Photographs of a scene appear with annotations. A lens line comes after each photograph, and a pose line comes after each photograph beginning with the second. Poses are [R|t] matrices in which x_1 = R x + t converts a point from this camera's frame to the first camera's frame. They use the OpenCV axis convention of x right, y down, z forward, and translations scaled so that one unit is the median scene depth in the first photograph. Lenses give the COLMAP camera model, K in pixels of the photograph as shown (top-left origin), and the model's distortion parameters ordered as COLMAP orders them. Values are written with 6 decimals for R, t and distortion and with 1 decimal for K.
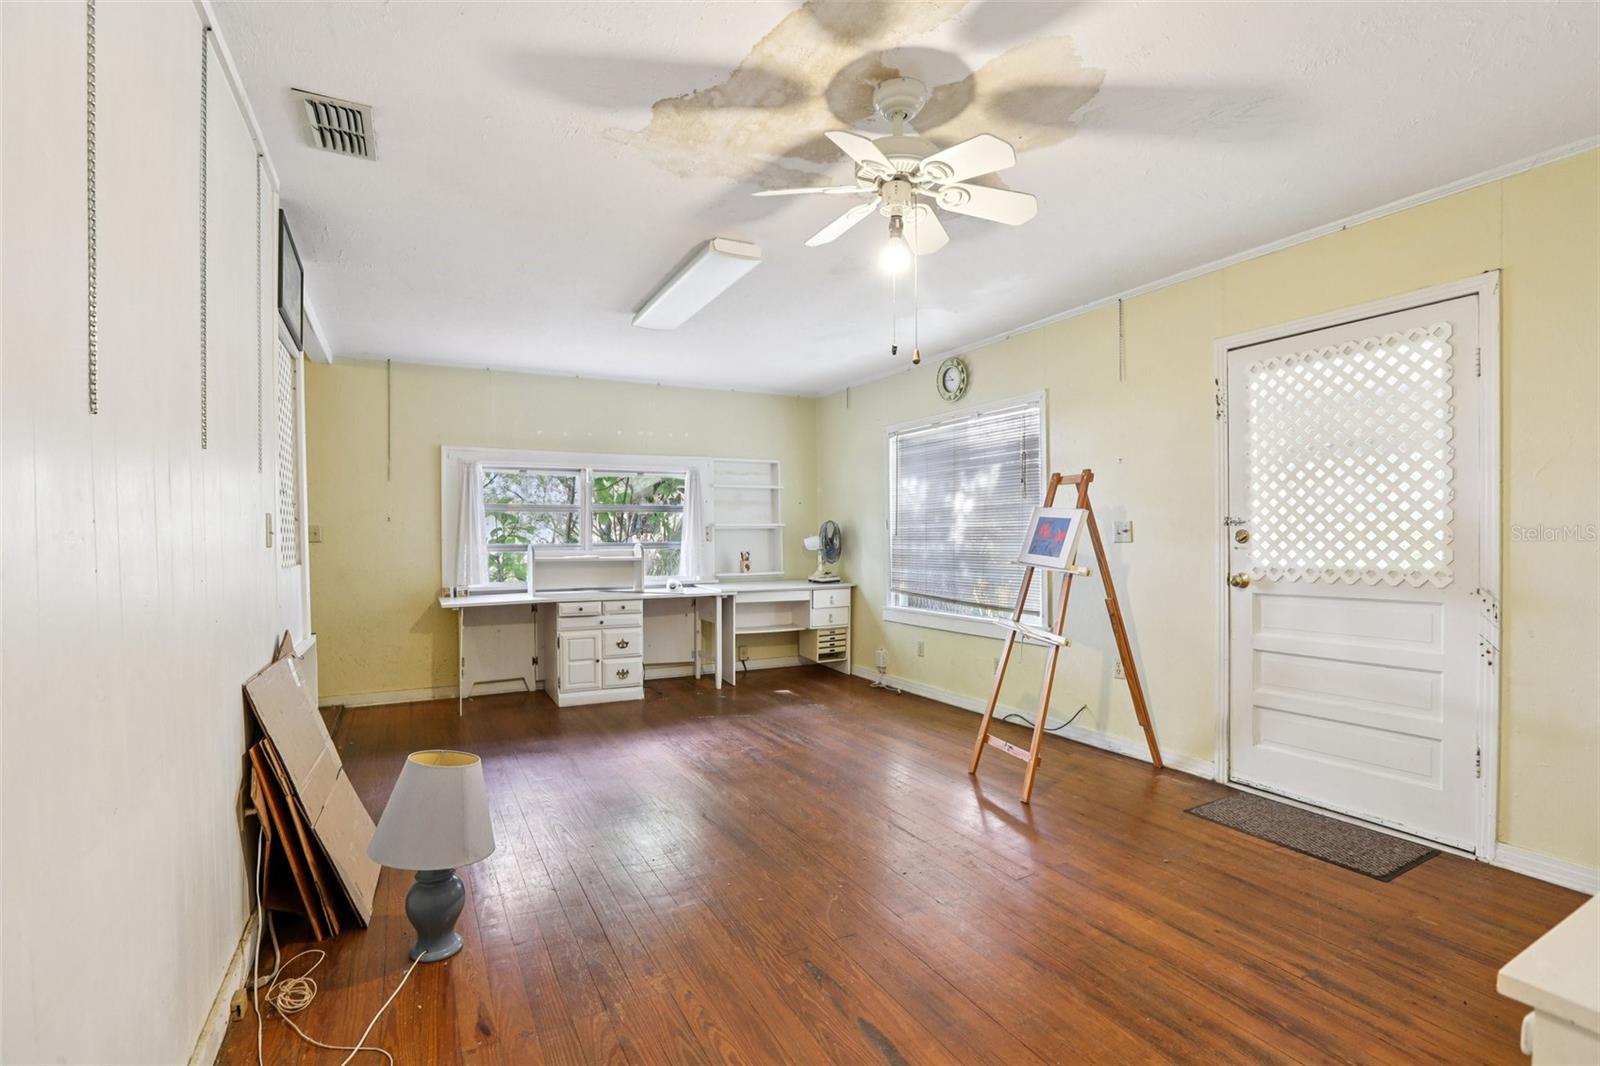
lens RADIAL K [[729.7, 0, 800.6], [0, 729.7, 546.9], [0, 0, 1]] dist [-0.047510, 0.015930]
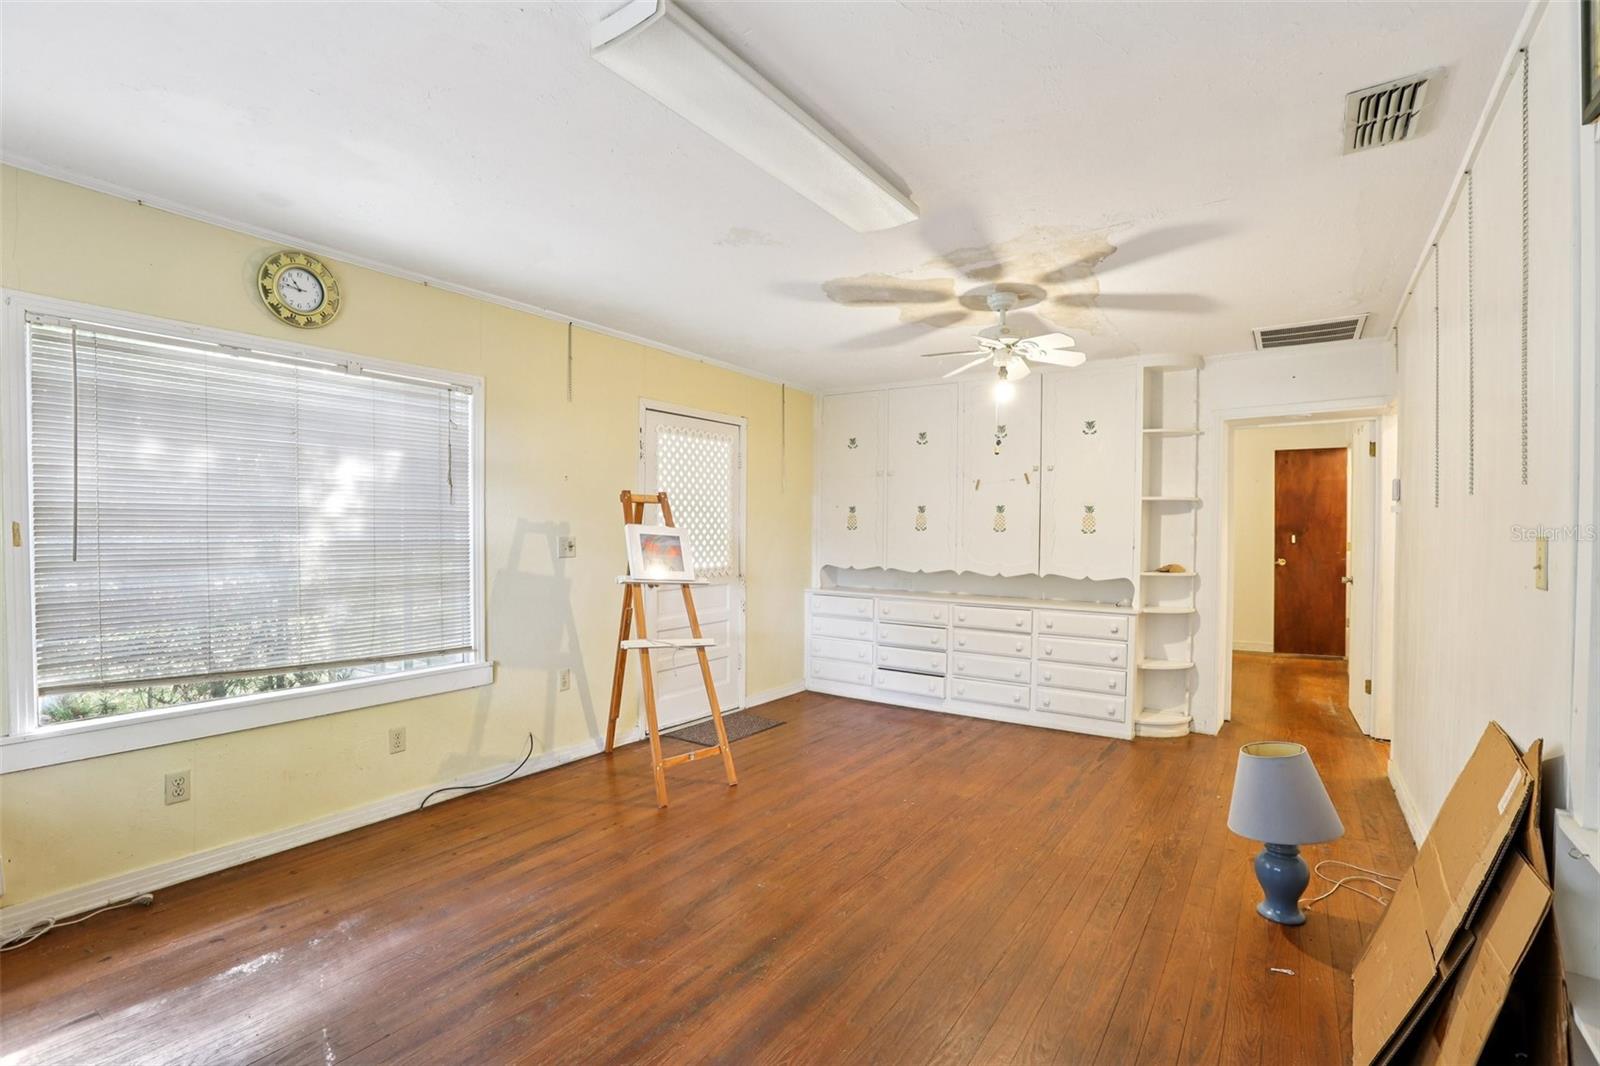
lens RADIAL K [[729.7, 0, 800.6], [0, 729.7, 546.9], [0, 0, 1]] dist [-0.047510, 0.015930]
pose [[-0.449034, -0.012637, 0.893426, -0.907741], [0.012286, 0.999718, 0.020315, -0.055263], [-0.893430, 0.020099, -0.448752, 1.678937]]
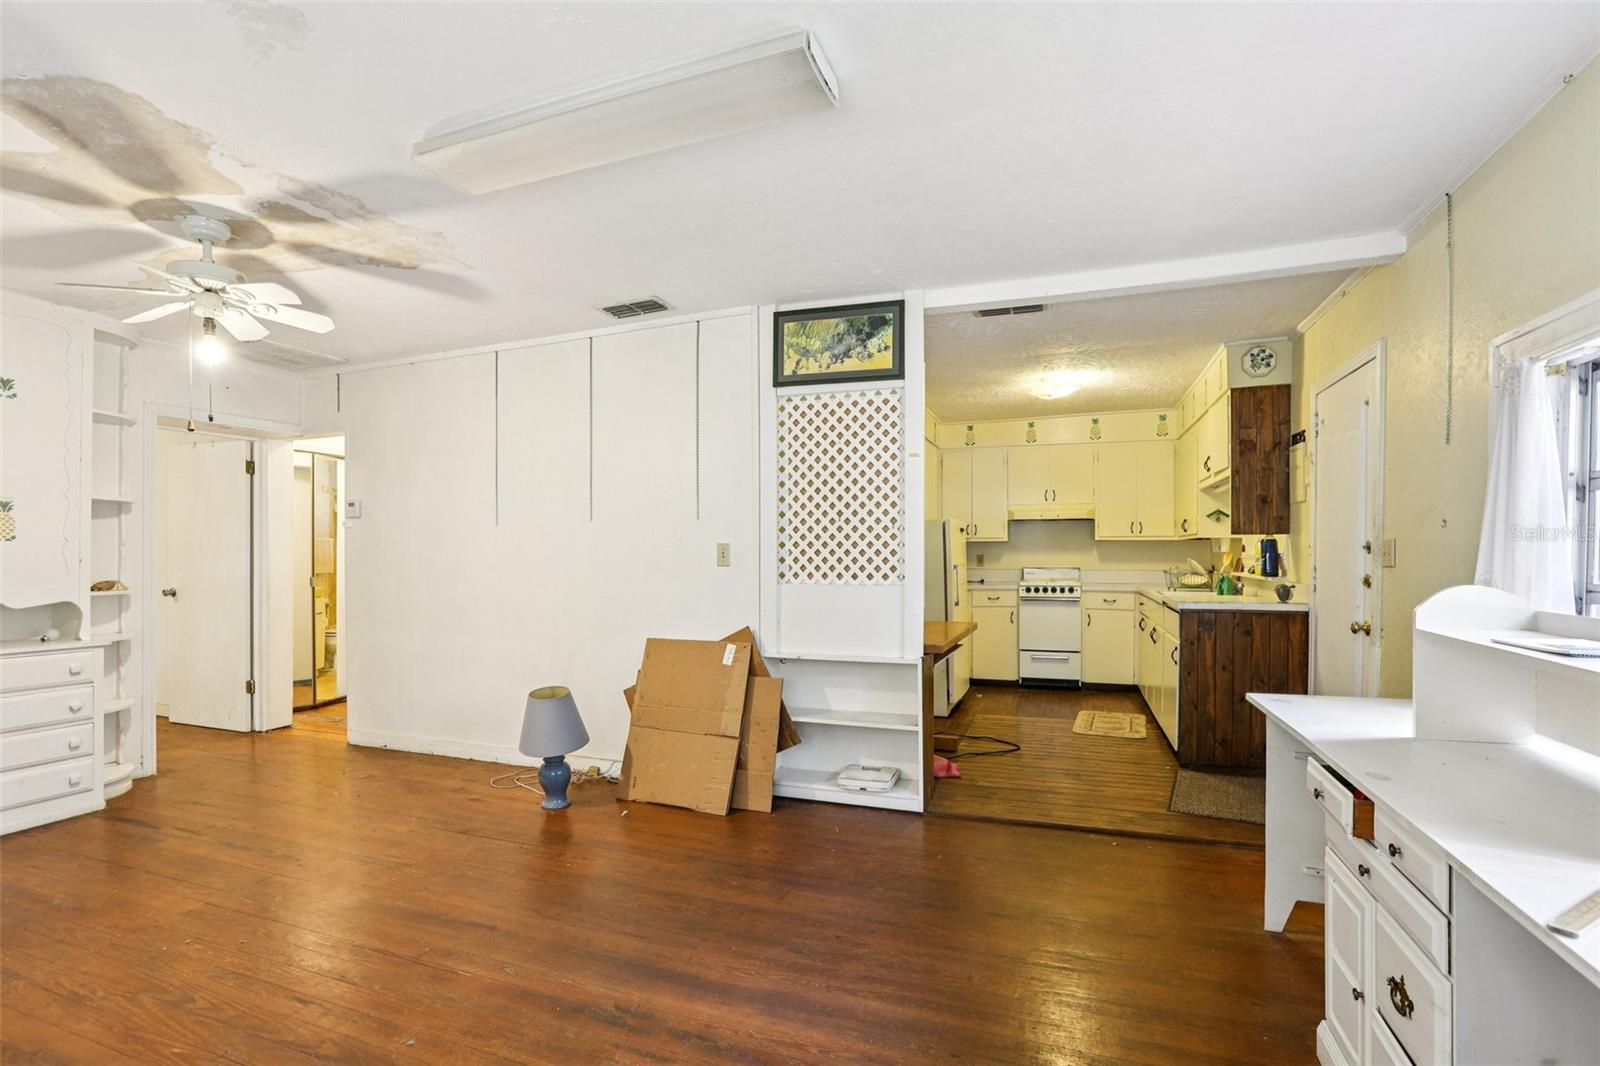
lens RADIAL K [[729.7, 0, 800.6], [0, 729.7, 546.9], [0, 0, 1]] dist [-0.047510, 0.015930]
pose [[-0.754586, 0.001771, -0.656198, 0.126402], [-0.002531, 0.999981, 0.005610, -0.042632], [0.656196, 0.005894, -0.754568, 2.022591]]
